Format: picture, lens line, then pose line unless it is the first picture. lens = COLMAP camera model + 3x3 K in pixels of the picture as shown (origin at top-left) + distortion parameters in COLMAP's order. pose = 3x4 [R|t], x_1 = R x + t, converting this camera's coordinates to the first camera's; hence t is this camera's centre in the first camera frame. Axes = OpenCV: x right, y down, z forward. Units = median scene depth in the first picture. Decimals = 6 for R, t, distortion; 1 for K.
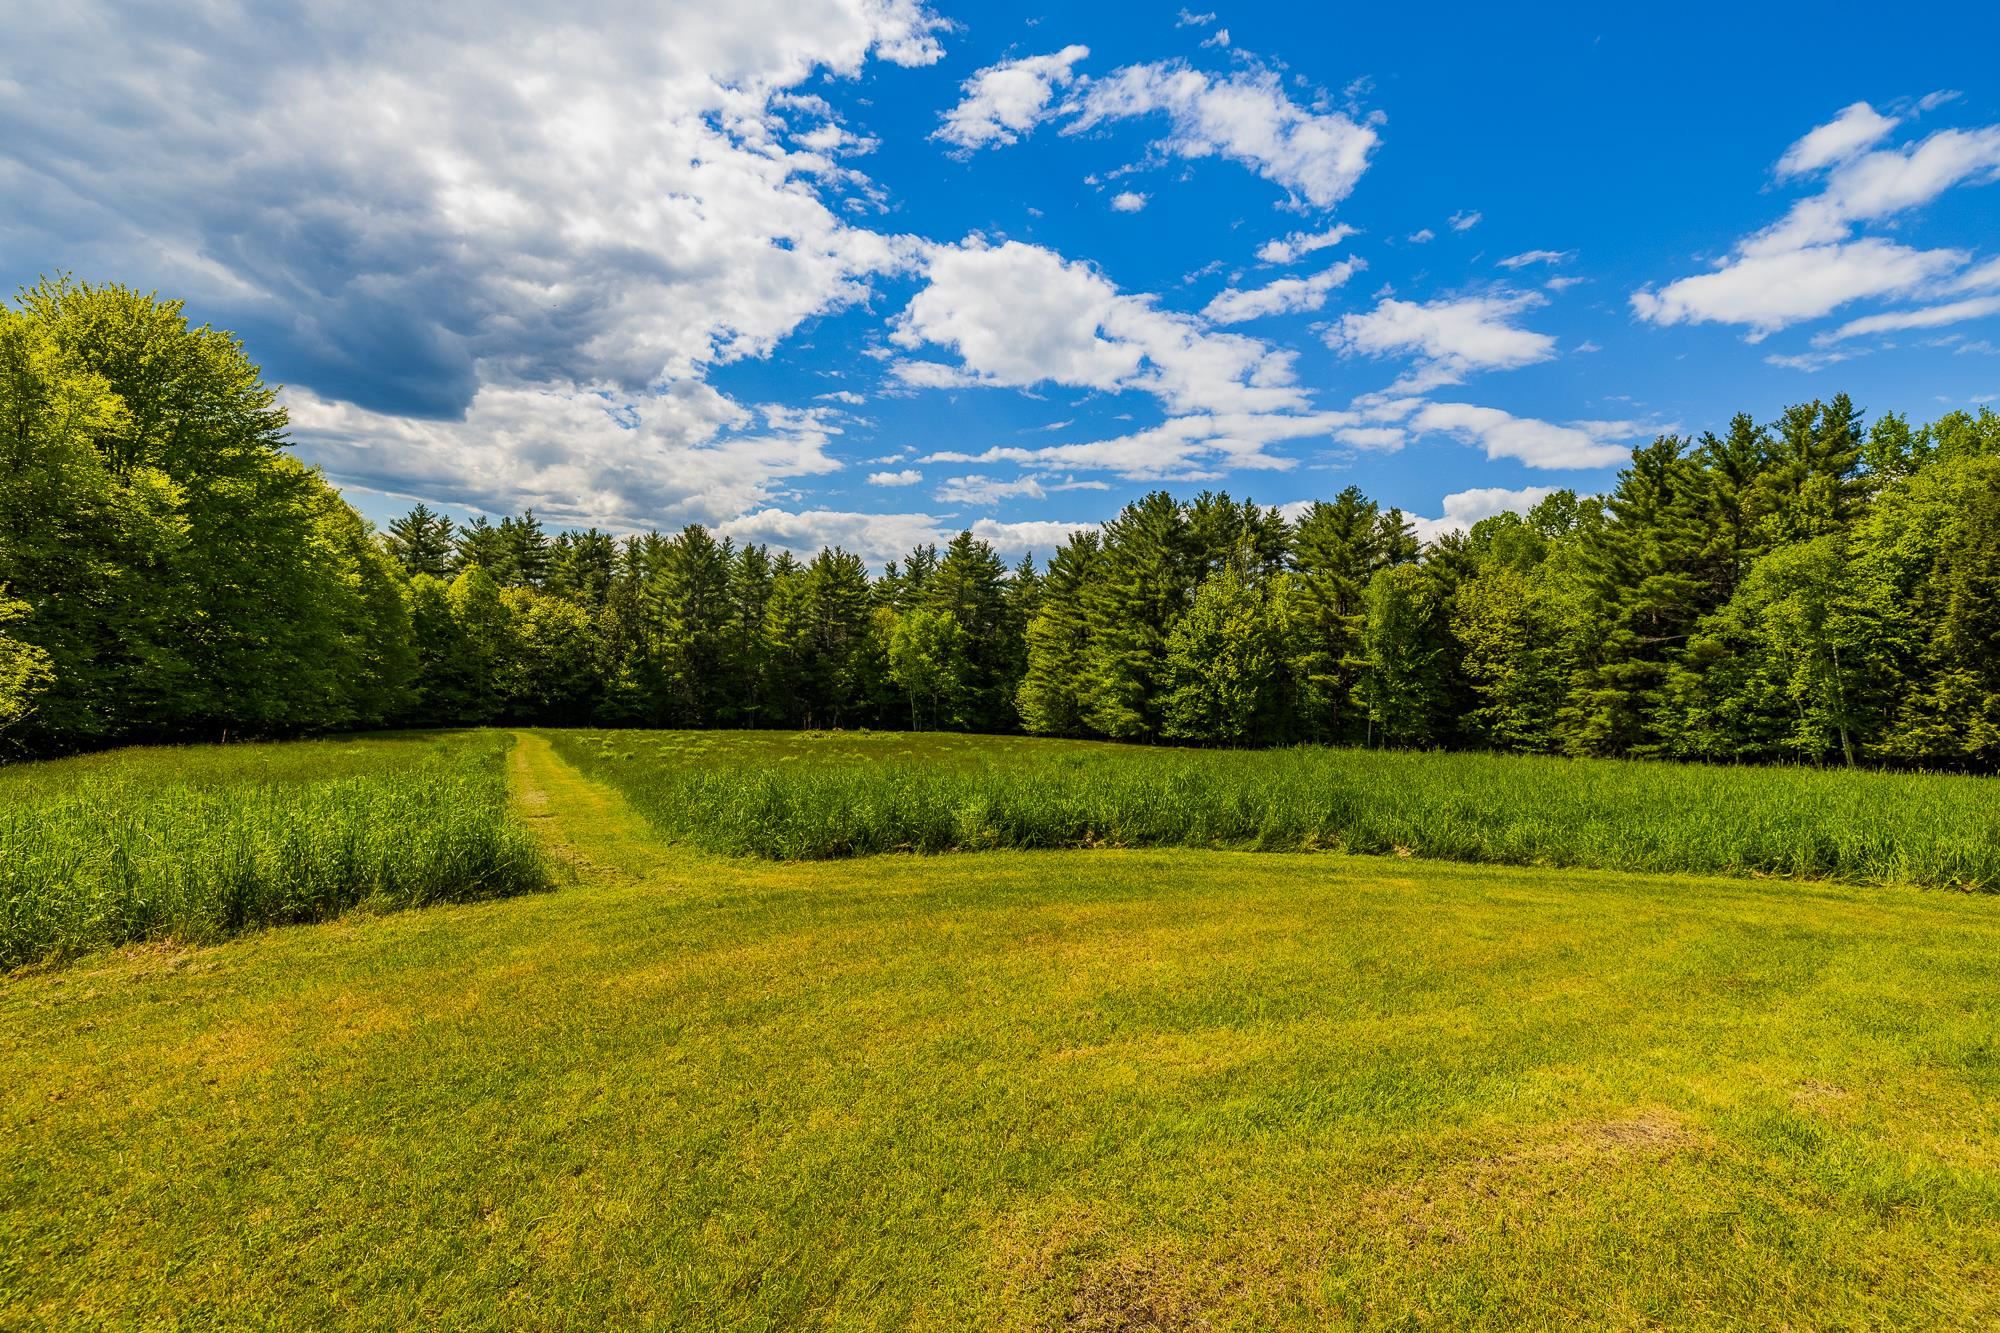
lens RADIAL K [[851.1, 0, 1002.4], [0, 851.1, 659.4], [0, 0, 1]] dist [0.002504, -0.000081]
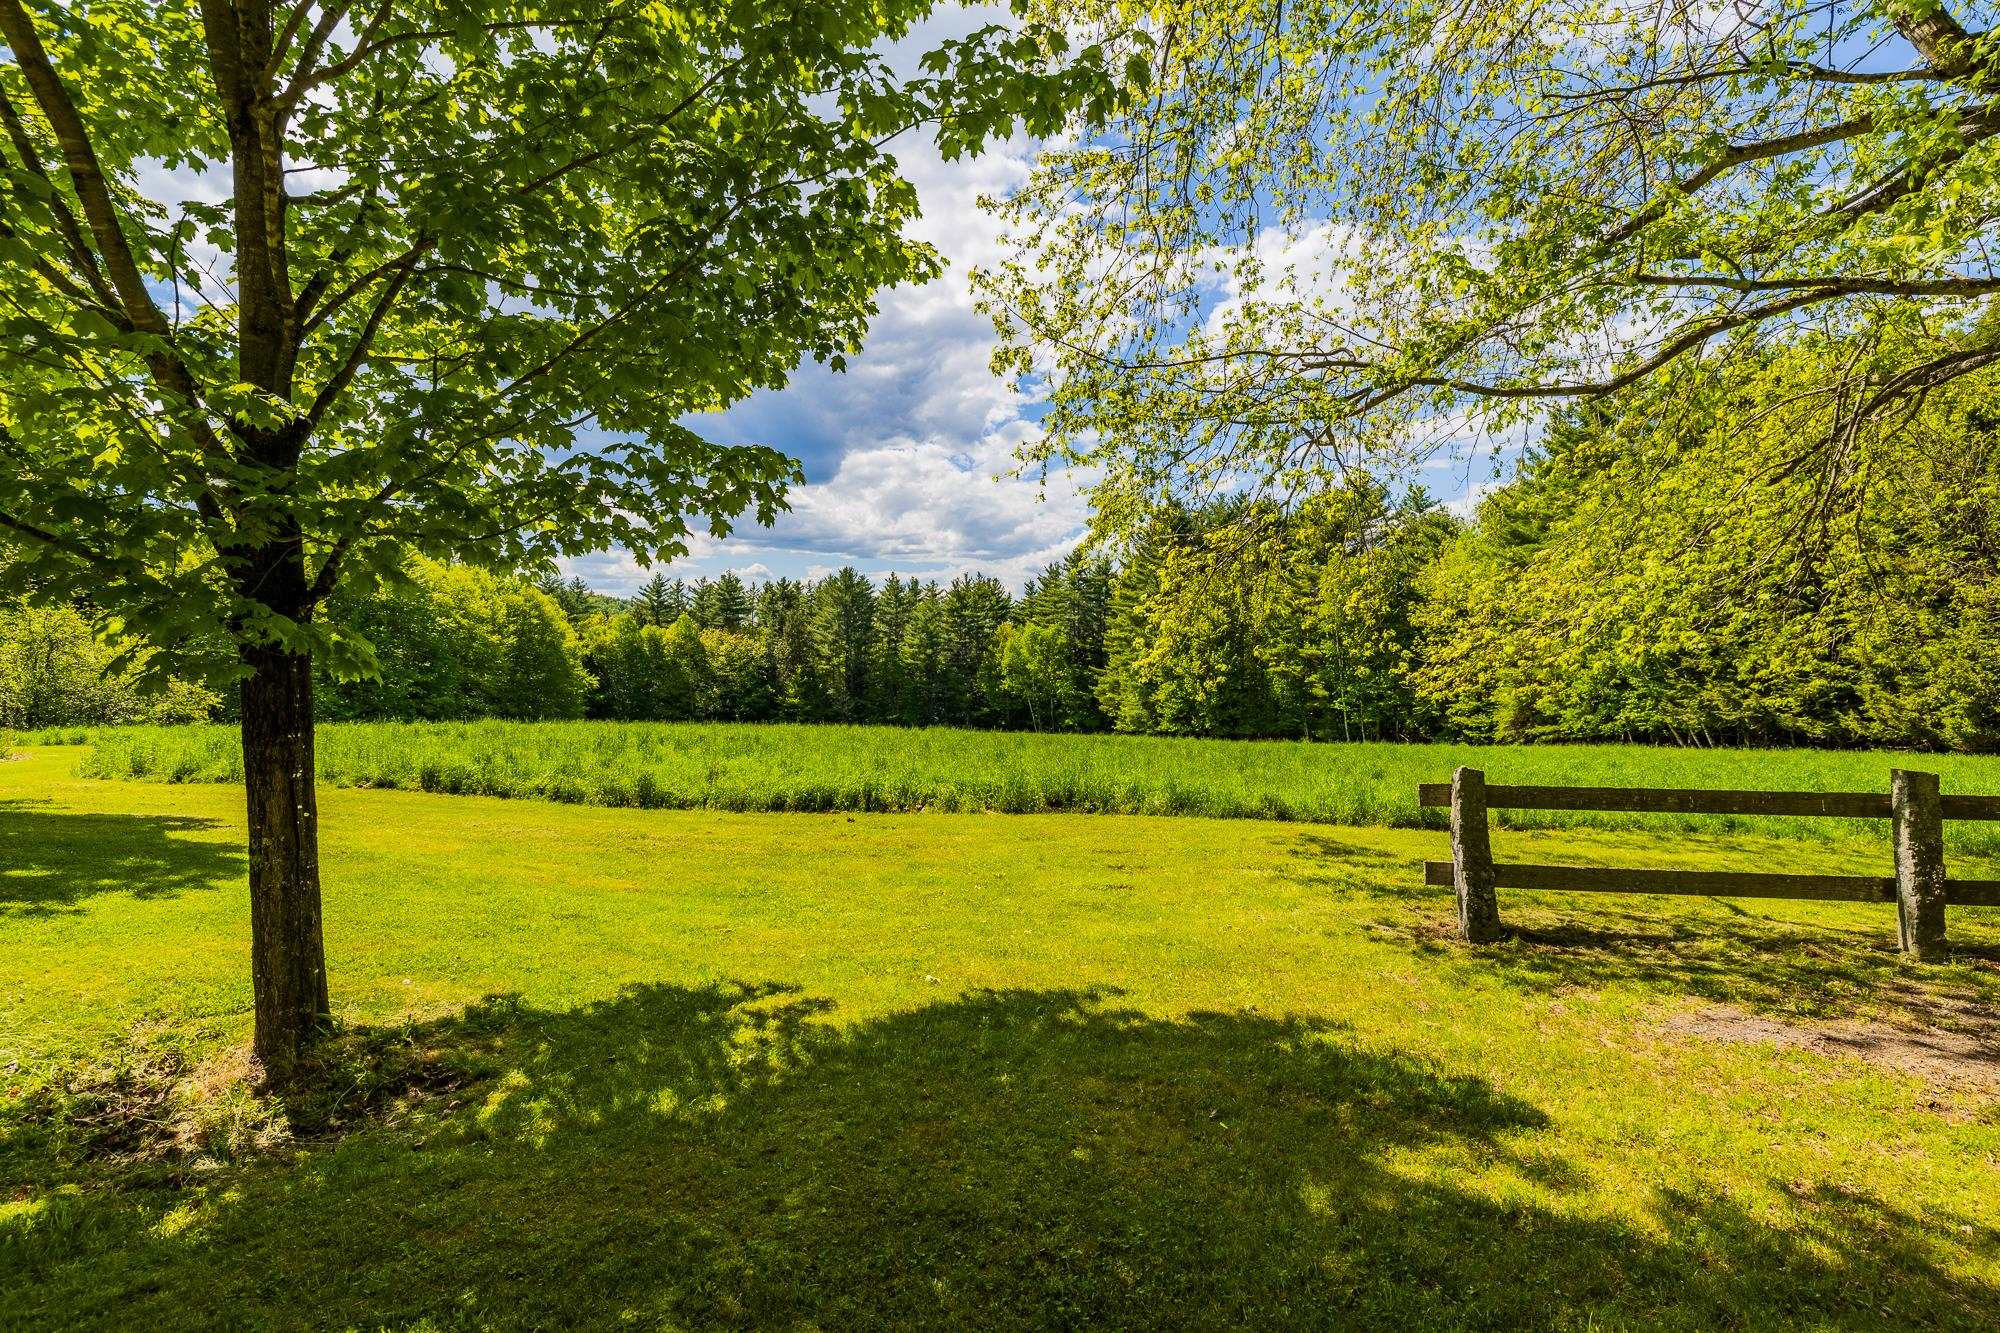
lens RADIAL K [[851.1, 0, 1005.0], [0, 851.1, 665.4], [0, 0, 1]] dist [0.002504, -0.000081]
pose [[0.920635, -0.050663, -0.387123, 0.303933], [0.049159, 0.998696, -0.013792, 0.010190], [0.387317, -0.006334, 0.921925, -0.038378]]
